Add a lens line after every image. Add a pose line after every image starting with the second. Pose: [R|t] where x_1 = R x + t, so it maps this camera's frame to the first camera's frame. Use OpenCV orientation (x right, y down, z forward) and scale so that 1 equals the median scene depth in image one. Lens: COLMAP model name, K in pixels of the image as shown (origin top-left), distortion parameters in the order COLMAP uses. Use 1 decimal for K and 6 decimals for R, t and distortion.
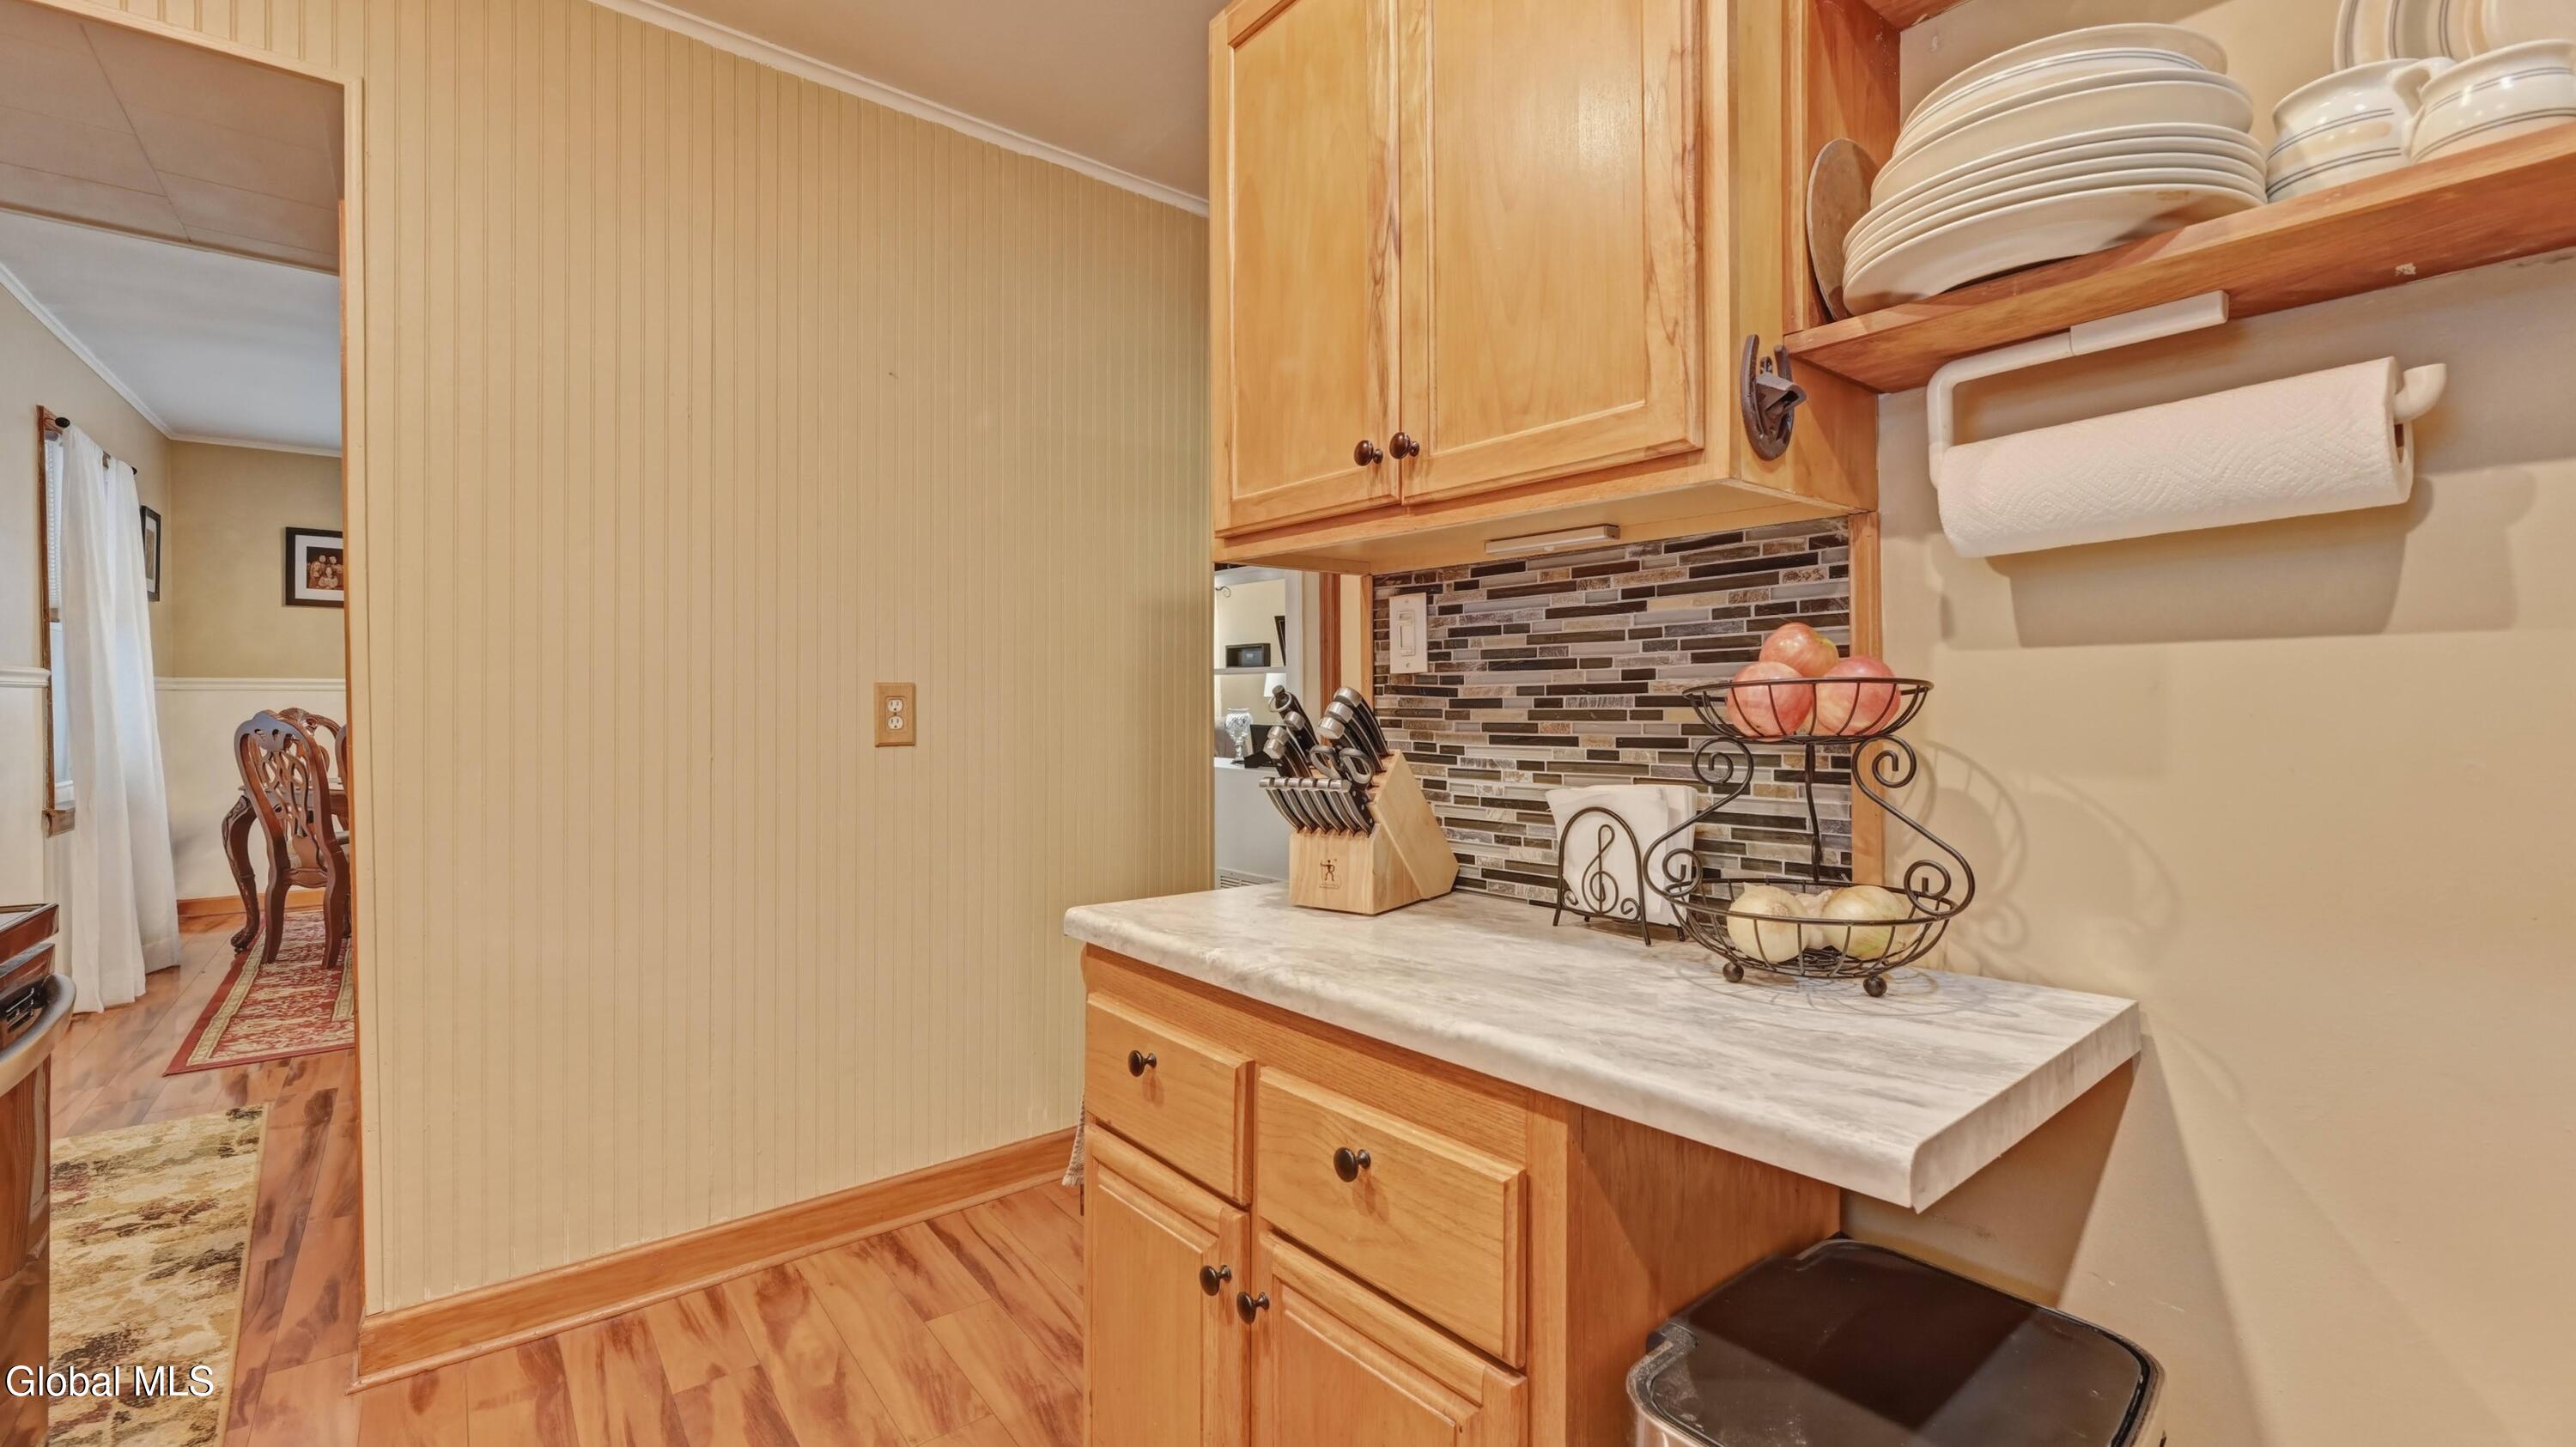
lens RADIAL K [[1070.8, 0, 1281.8], [0, 1070.8, 727.2], [0, 0, 1]] dist [-0.002515, 0.001070]
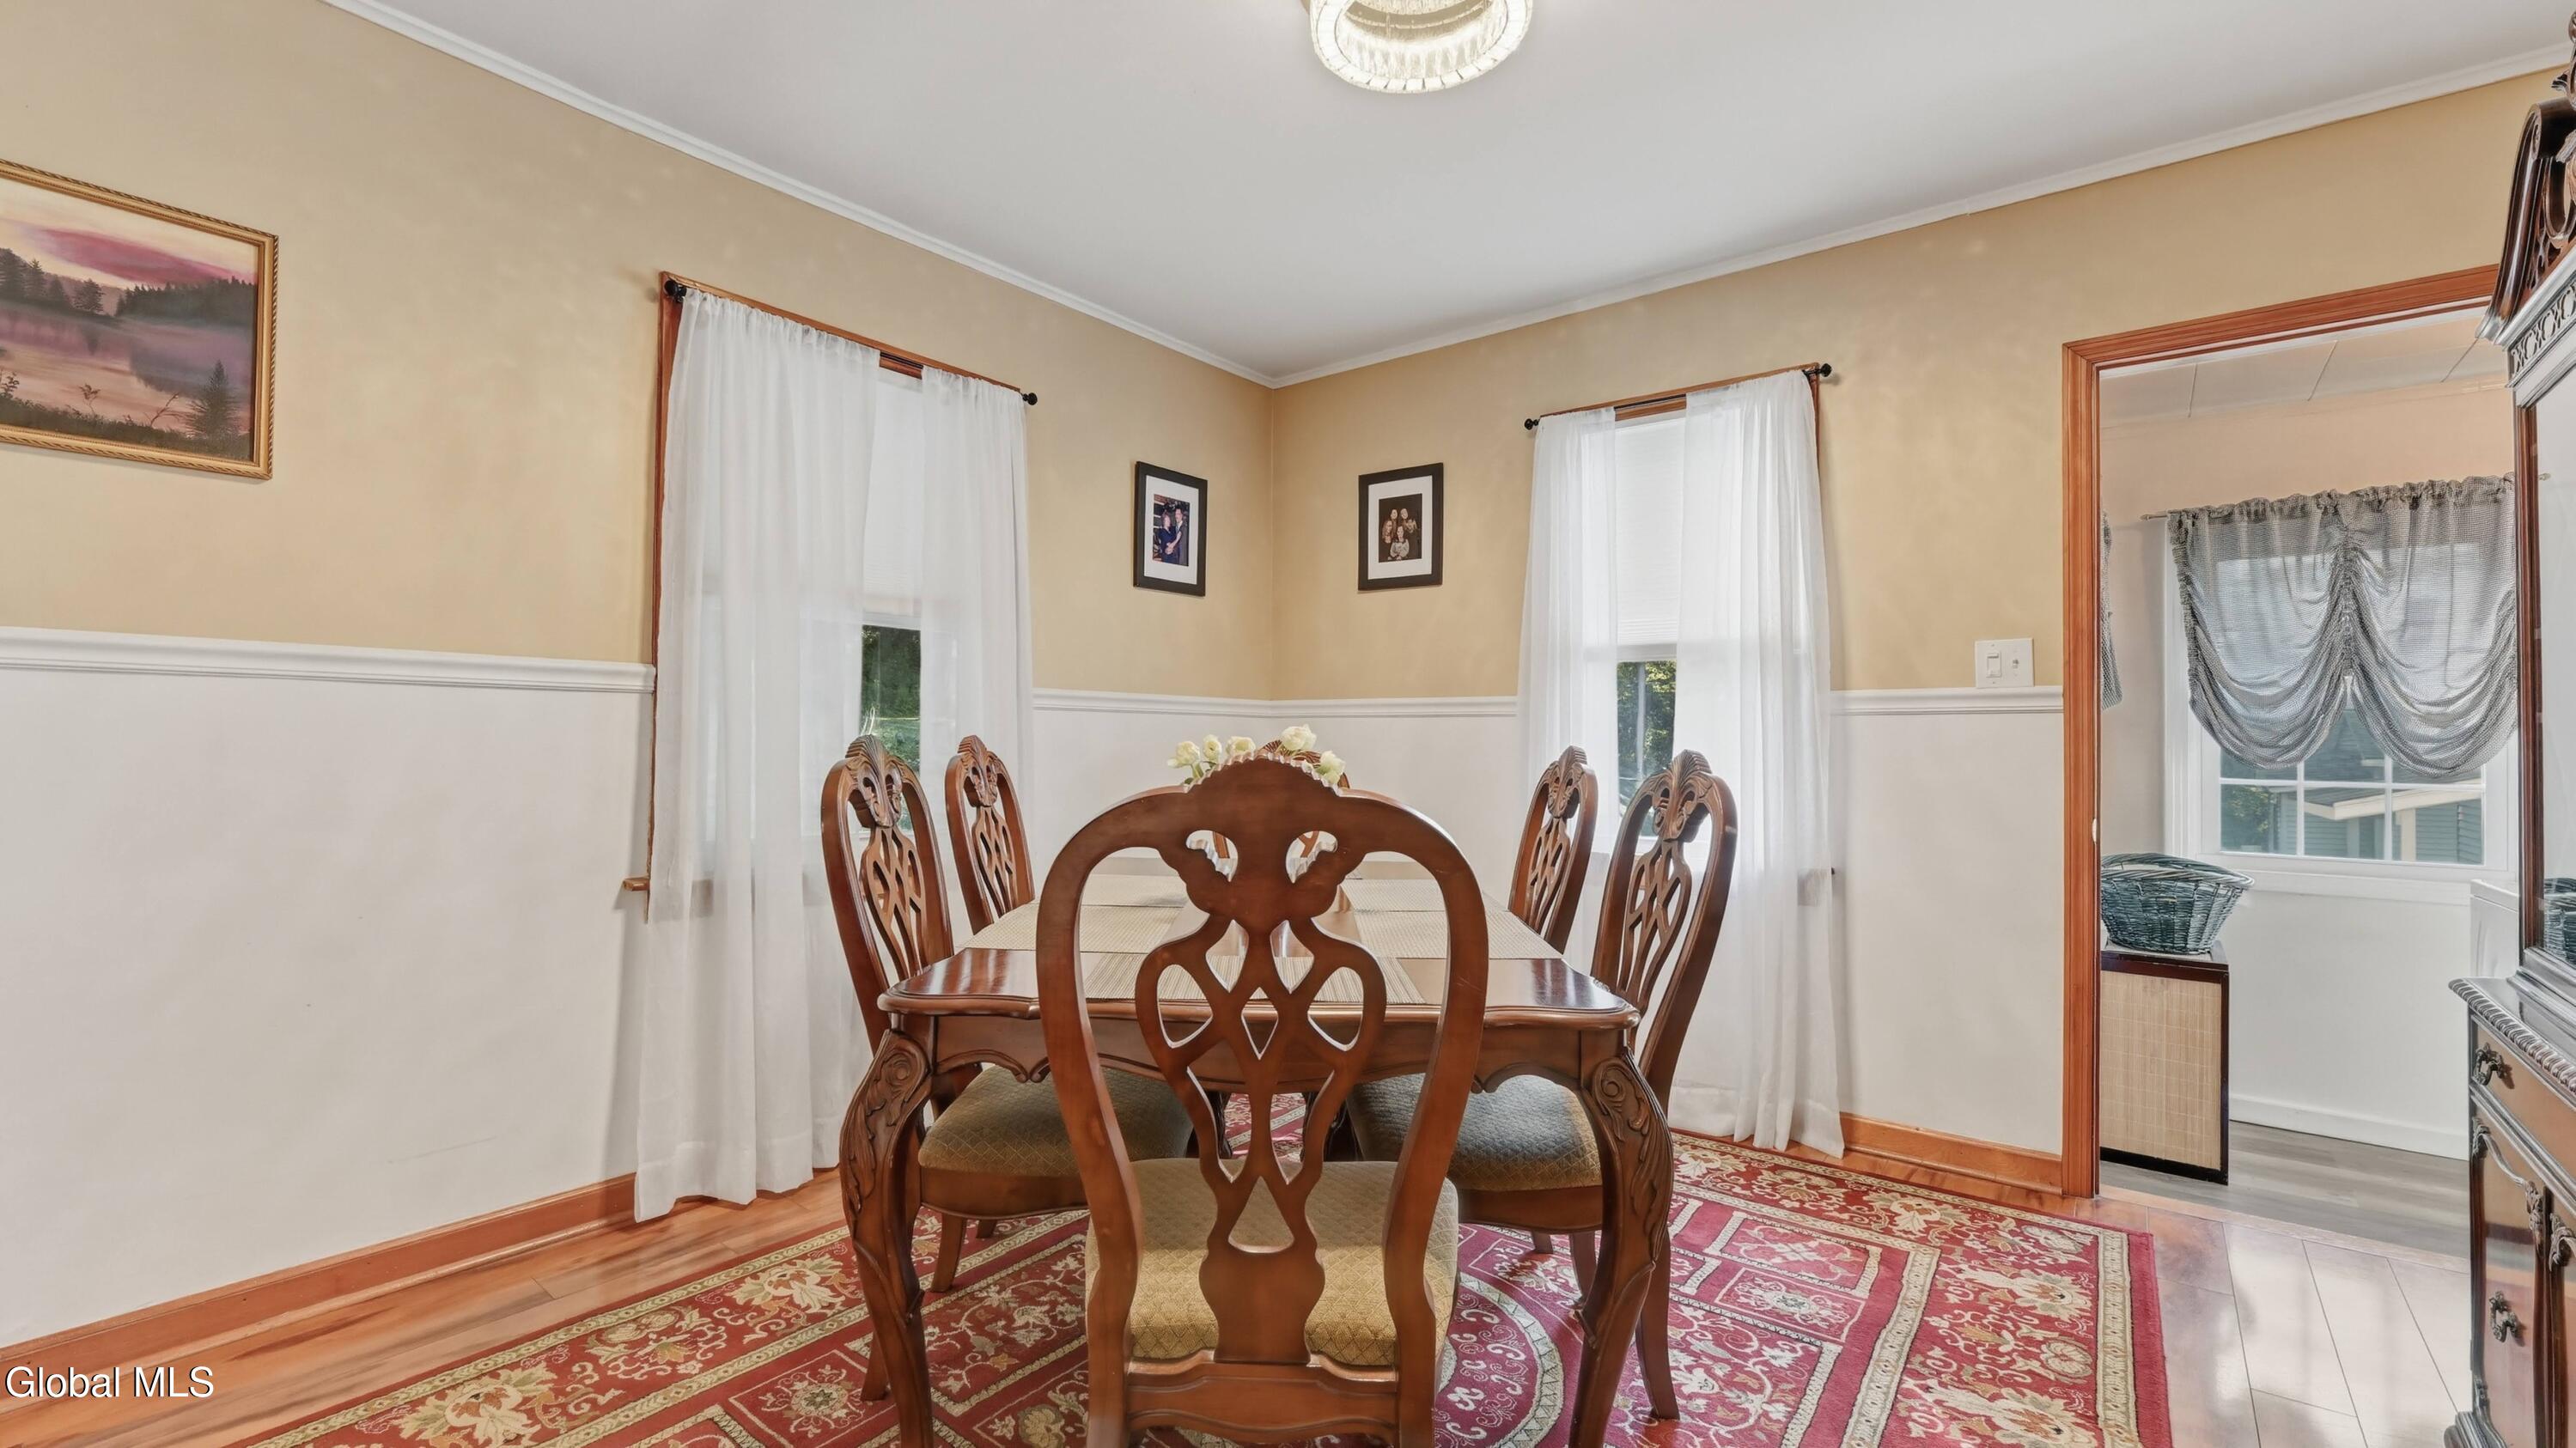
lens RADIAL K [[1070.6, 0, 1292.9], [0, 1070.6, 729.8], [0, 0, 1]] dist [-0.002515, 0.001070]
pose [[0.230429, -0.024781, -0.972773, -0.278838], [-0.025883, 0.999166, -0.031584, -0.003124], [0.972745, 0.032456, 0.229596, 0.799709]]
